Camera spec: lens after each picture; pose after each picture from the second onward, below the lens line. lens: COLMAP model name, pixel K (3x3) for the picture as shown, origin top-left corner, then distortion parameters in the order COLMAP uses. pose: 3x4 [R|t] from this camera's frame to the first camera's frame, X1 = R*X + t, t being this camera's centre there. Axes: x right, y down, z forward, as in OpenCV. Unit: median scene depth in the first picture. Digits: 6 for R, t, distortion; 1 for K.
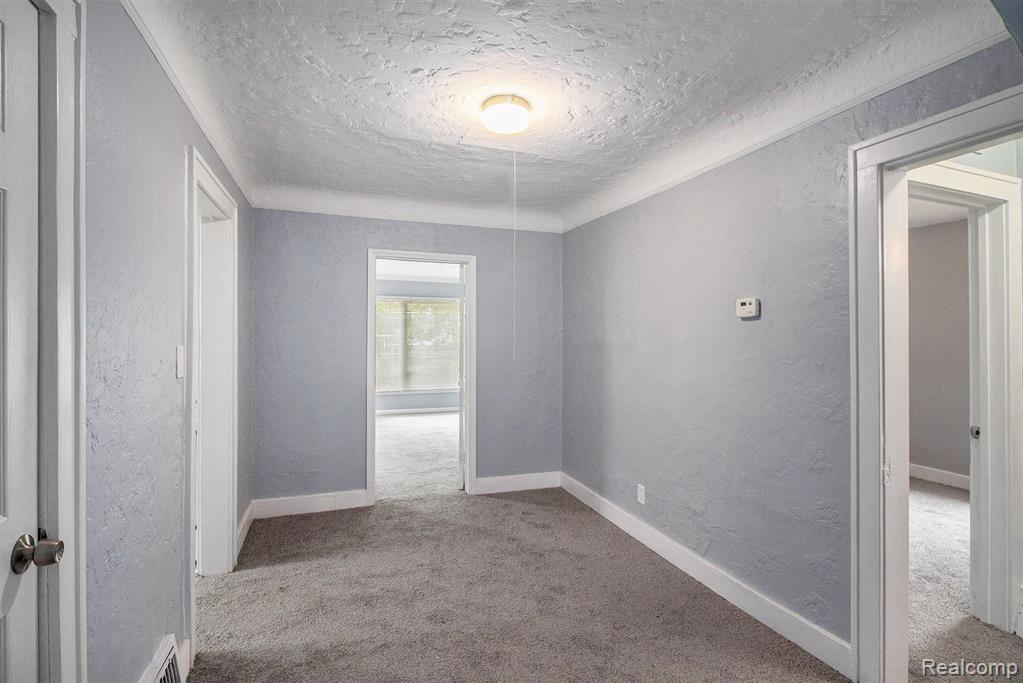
lens RADIAL K [[497.1, 0, 519.6], [0, 497.1, 331.4], [0, 0, 1]] dist [0.001474, -0.003789]
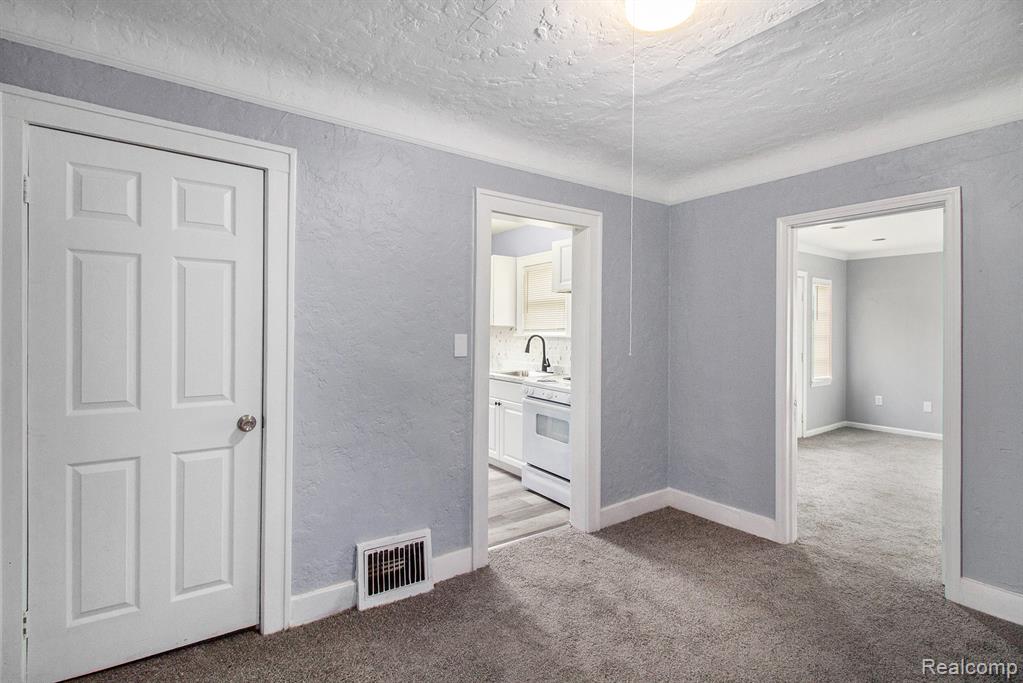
lens RADIAL K [[497.1, 0, 511.3], [0, 497.1, 334.1], [0, 0, 1]] dist [0.001474, -0.003789]
pose [[0.258855, -0.000822, -0.965916, 0.384699], [0.007800, 0.999969, 0.001240, 0.014718], [0.965885, -0.007855, 0.258853, 0.417387]]
